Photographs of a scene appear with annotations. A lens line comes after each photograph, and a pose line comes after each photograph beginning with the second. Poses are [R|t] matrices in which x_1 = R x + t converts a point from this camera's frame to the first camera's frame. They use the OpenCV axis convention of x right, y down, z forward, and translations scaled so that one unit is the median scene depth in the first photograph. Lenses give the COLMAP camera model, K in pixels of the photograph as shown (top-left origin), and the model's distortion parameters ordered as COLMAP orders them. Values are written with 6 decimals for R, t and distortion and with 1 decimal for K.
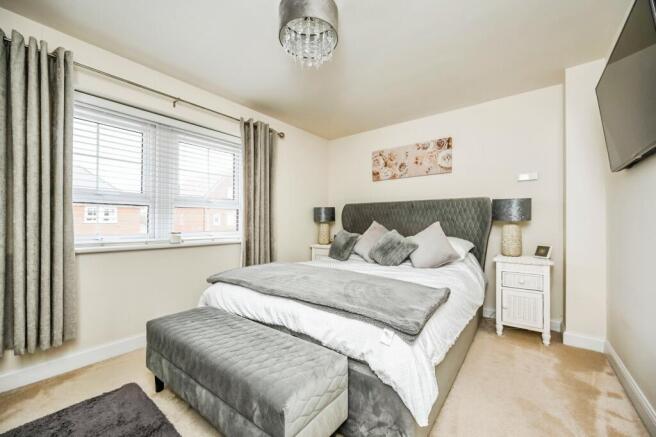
lens RADIAL K [[263.7, 0, 327.3], [0, 263.7, 227.9], [0, 0, 1]] dist [-0.000136, 0.000064]
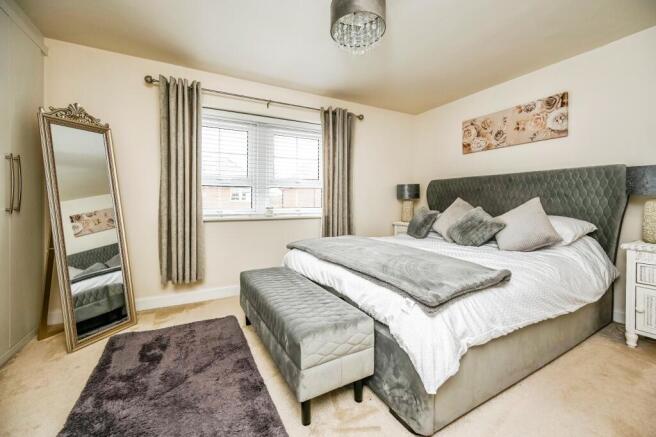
lens RADIAL K [[265.4, 0, 328.1], [0, 265.4, 210.6], [0, 0, 1]] dist [0.000191, 0.000097]
pose [[0.916529, 0.010062, -0.399842, 0.160371], [-0.004457, 0.999878, 0.014945, 0.009206], [0.399944, -0.011915, 0.916462, -0.040635]]
